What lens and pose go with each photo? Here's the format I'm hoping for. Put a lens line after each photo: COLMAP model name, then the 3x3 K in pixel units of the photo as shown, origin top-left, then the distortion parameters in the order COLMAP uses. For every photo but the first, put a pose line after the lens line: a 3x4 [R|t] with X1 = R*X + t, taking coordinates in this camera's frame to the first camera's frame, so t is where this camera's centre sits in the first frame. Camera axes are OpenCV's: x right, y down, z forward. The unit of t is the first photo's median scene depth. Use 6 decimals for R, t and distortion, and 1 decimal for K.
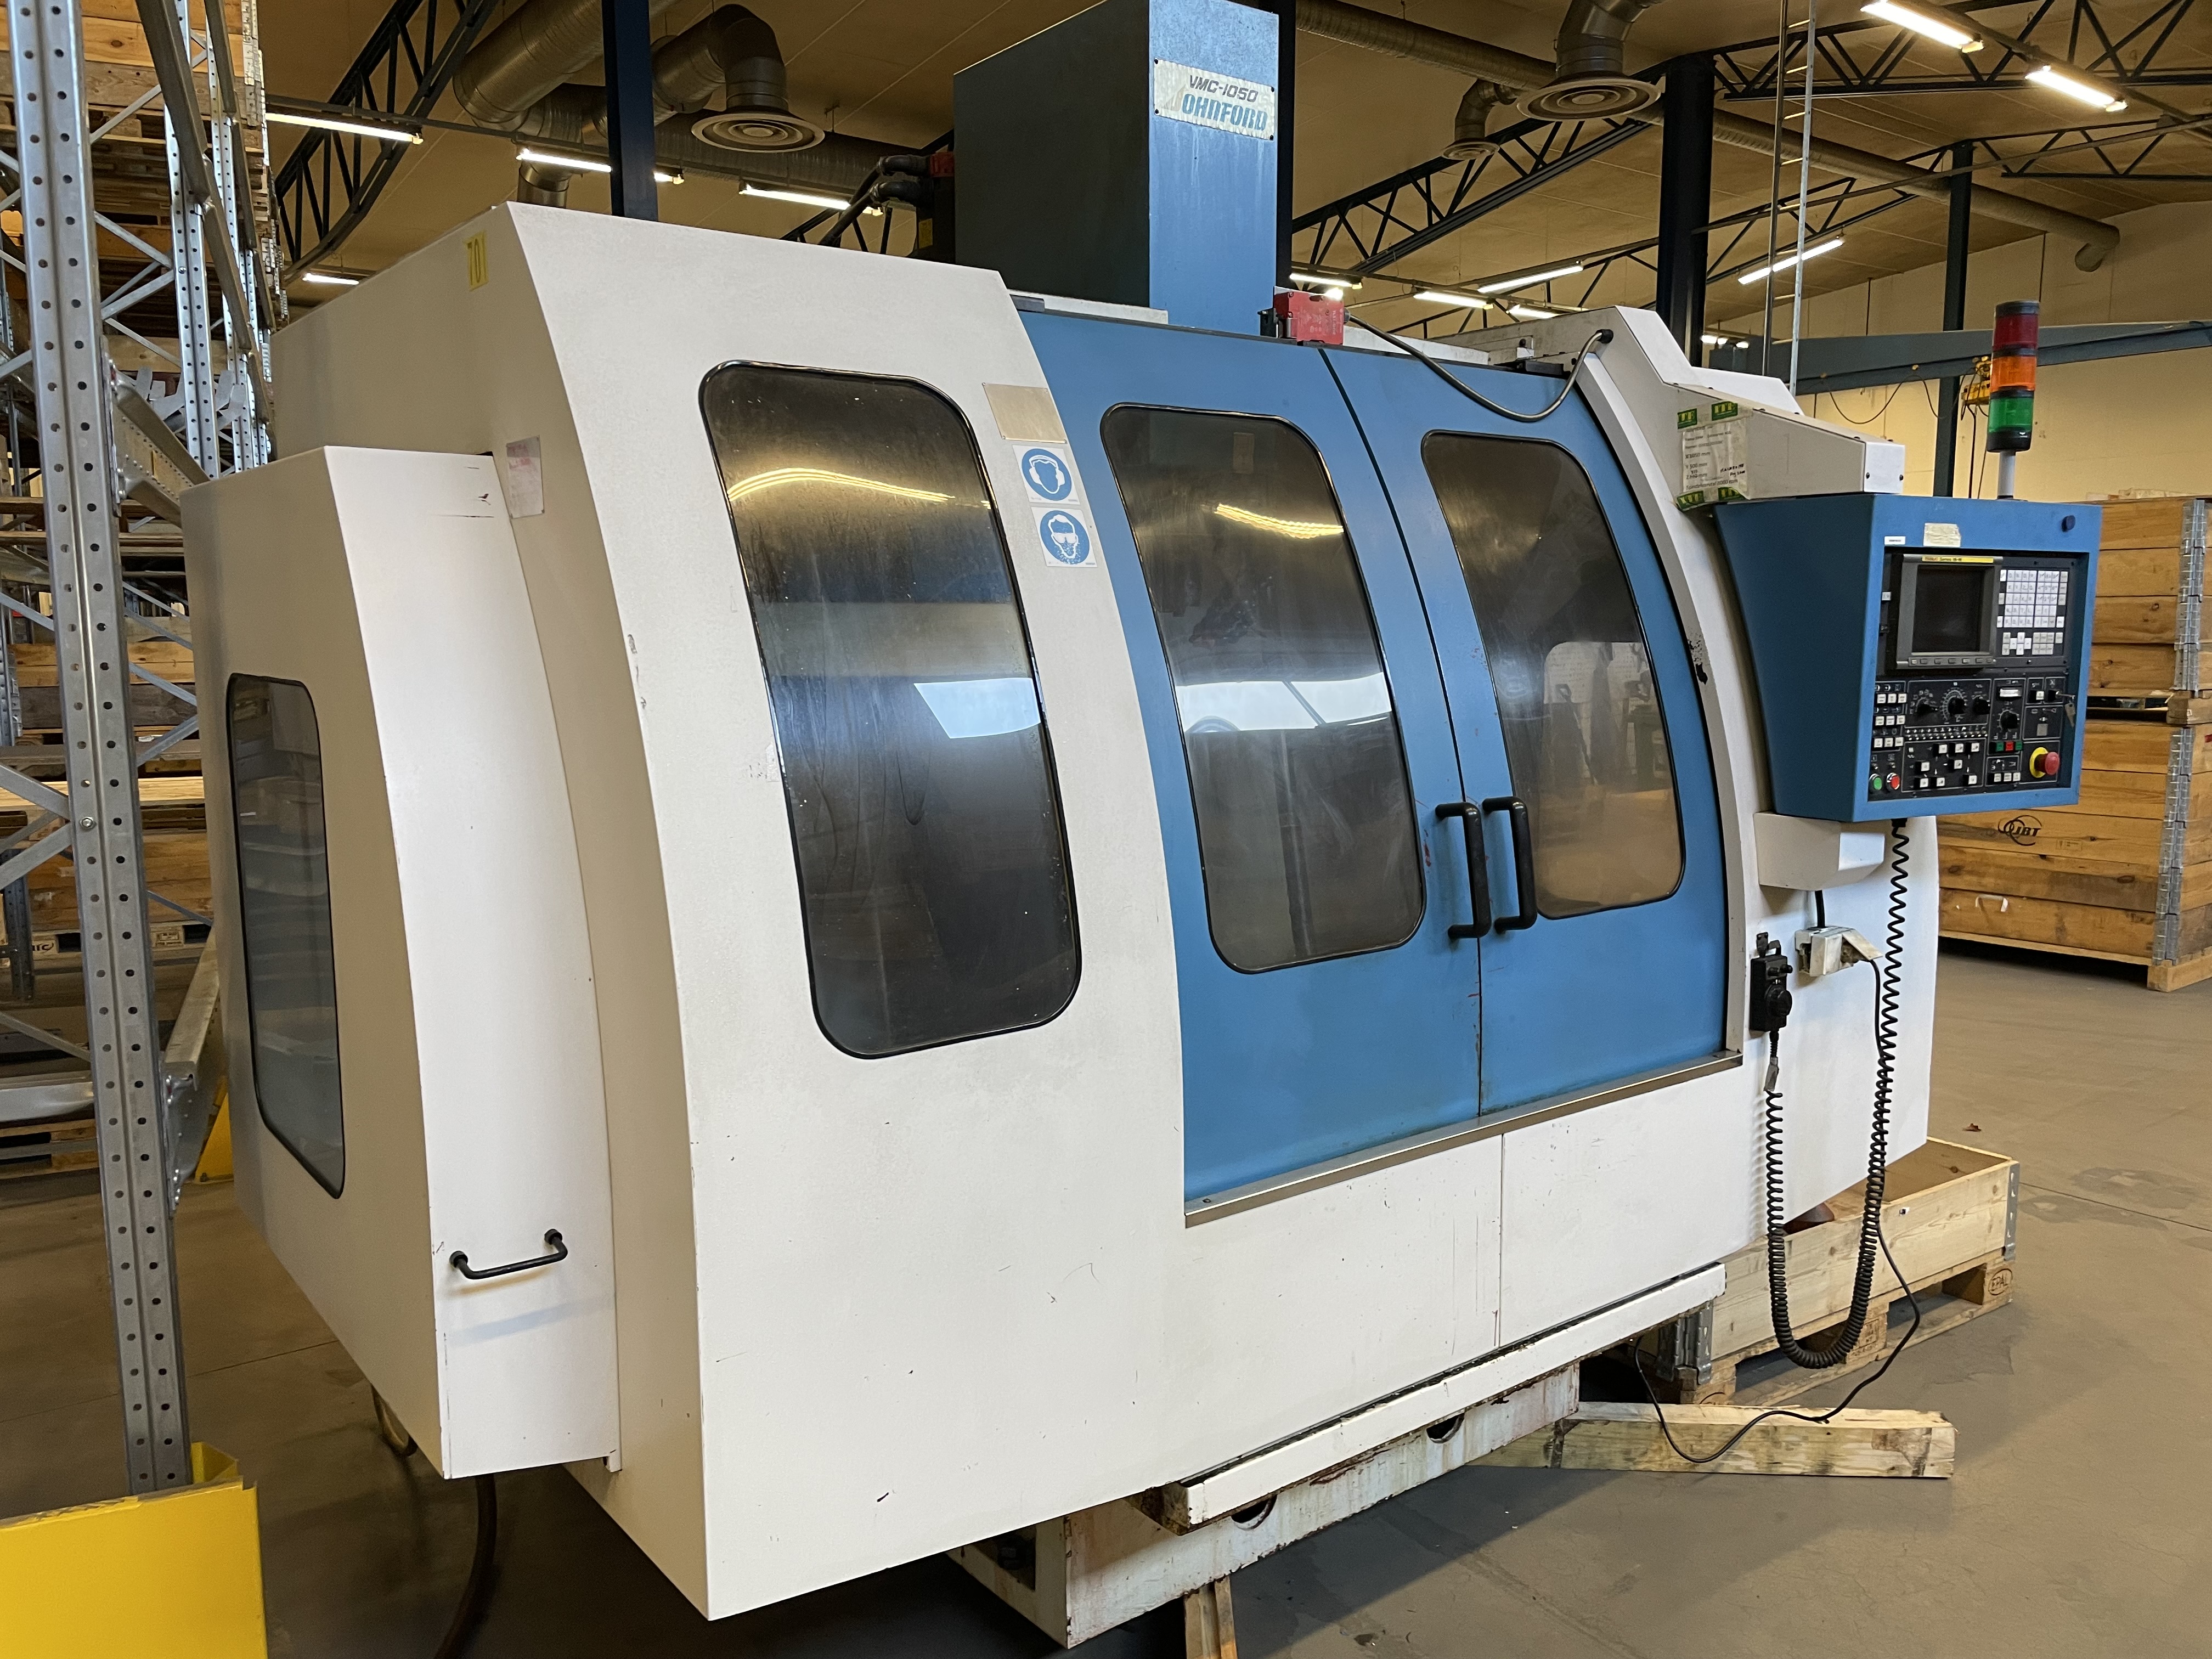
lens RADIAL K [[1691.1, 0, 1099.5], [0, 1691.1, 844.2], [0, 0, 1]] dist [0.086427, -0.119205]
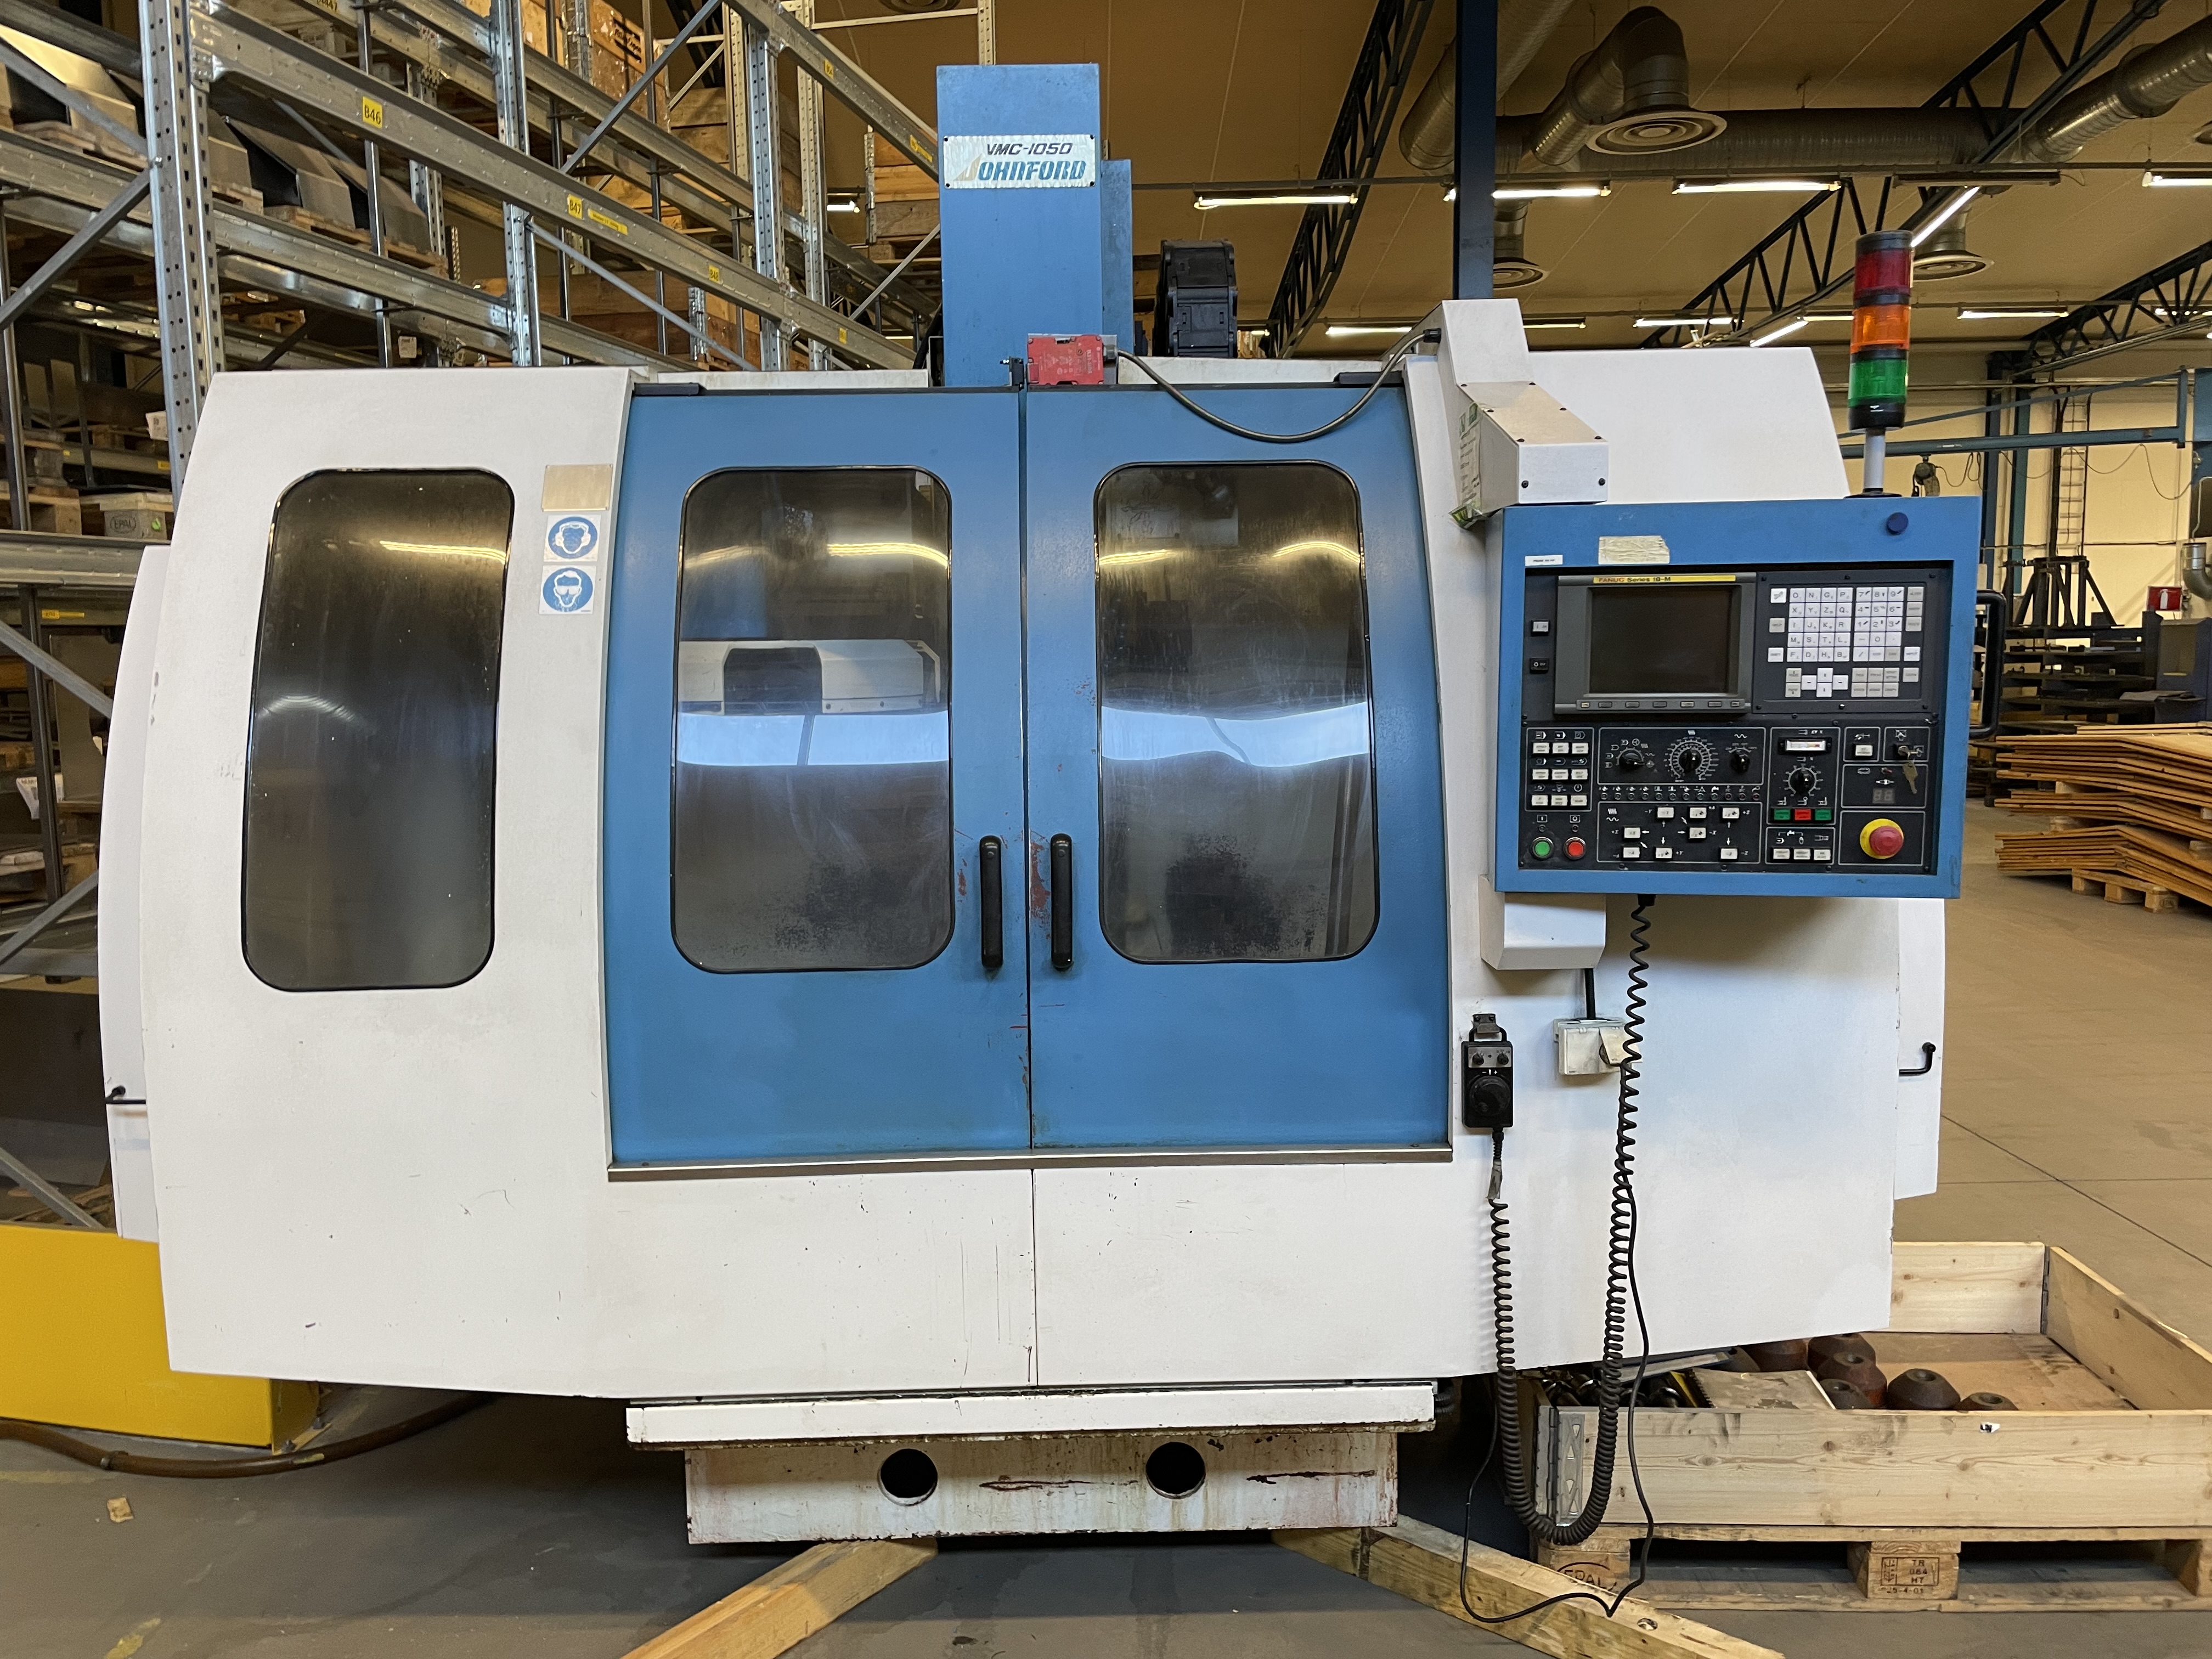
lens RADIAL K [[1691.1, 0, 1093.2], [0, 1691.1, 837.9], [0, 0, 1]] dist [0.086427, -0.119205]
pose [[0.798922, 0.063901, -0.598030, 0.741237], [-0.069322, 0.997496, 0.013977, -0.035317], [0.597426, 0.030290, 0.801352, 0.189857]]
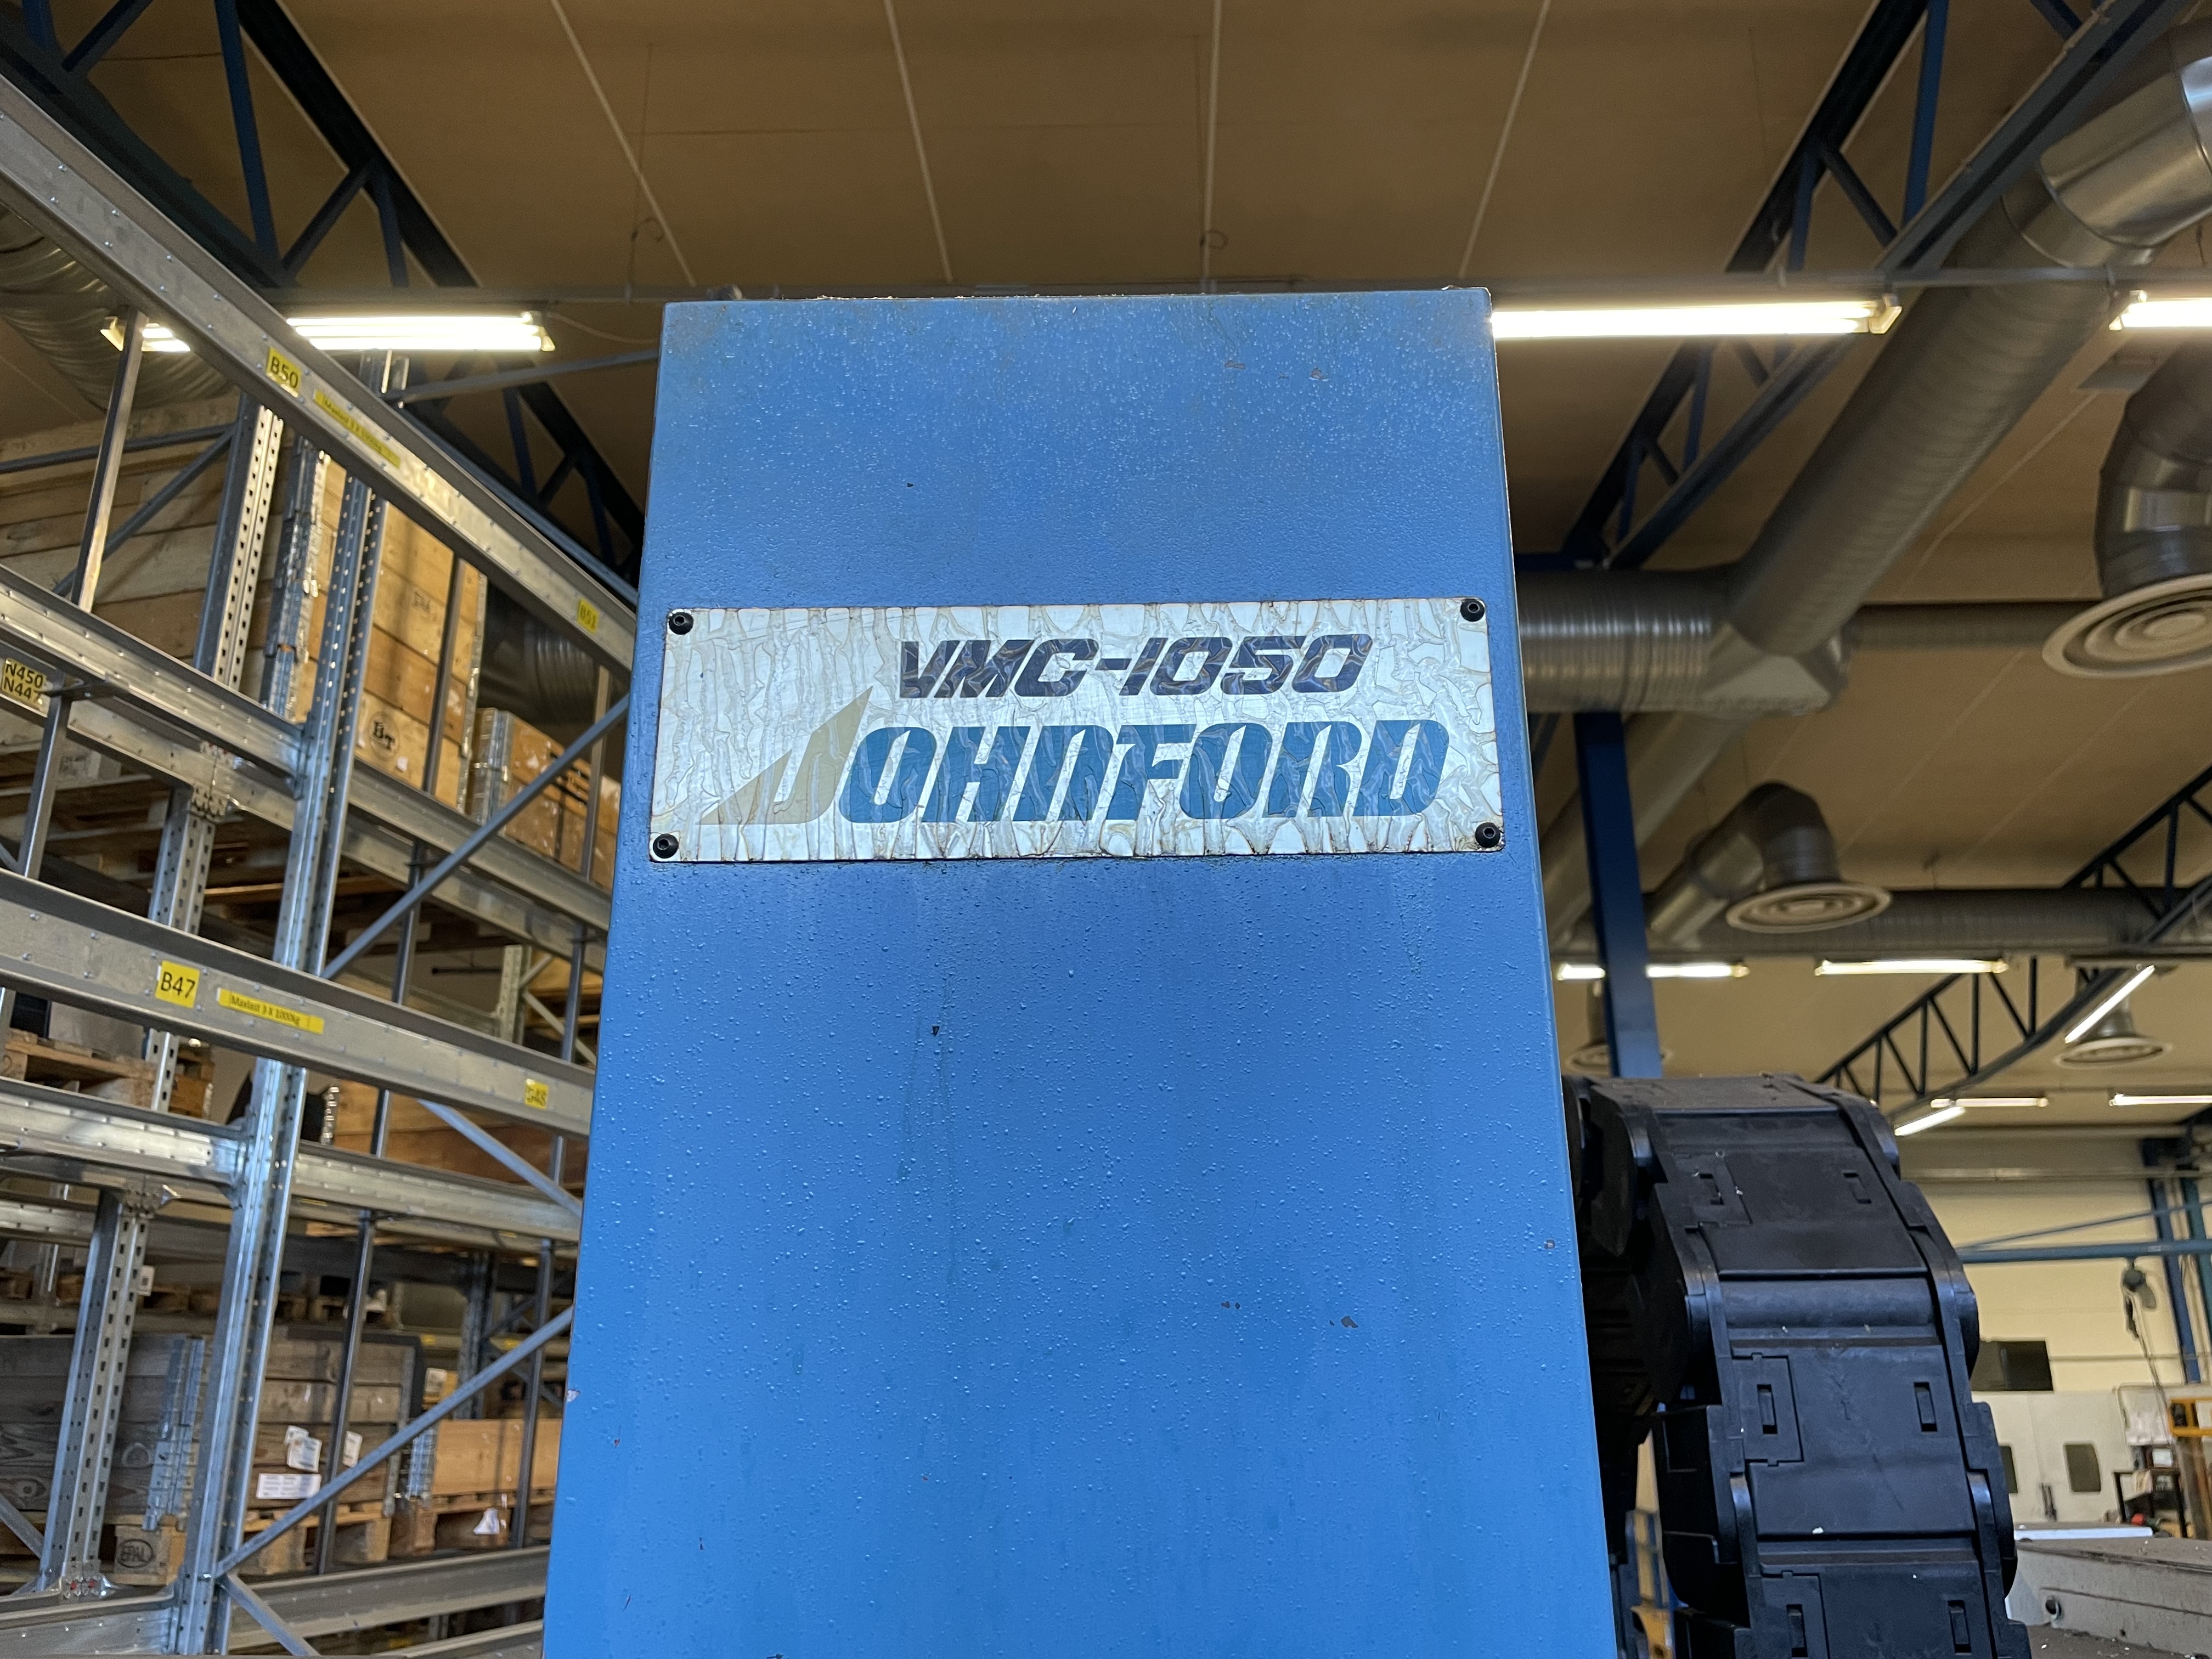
lens RADIAL K [[1691.1, 0, 1114.0], [0, 1691.1, 841.1], [0, 0, 1]] dist [0.086427, -0.119205]
pose [[0.785721, -0.197119, -0.586333, 0.174833], [-0.076678, 0.909521, -0.408524, -0.336764], [0.613810, 0.365945, 0.699515, 0.851758]]
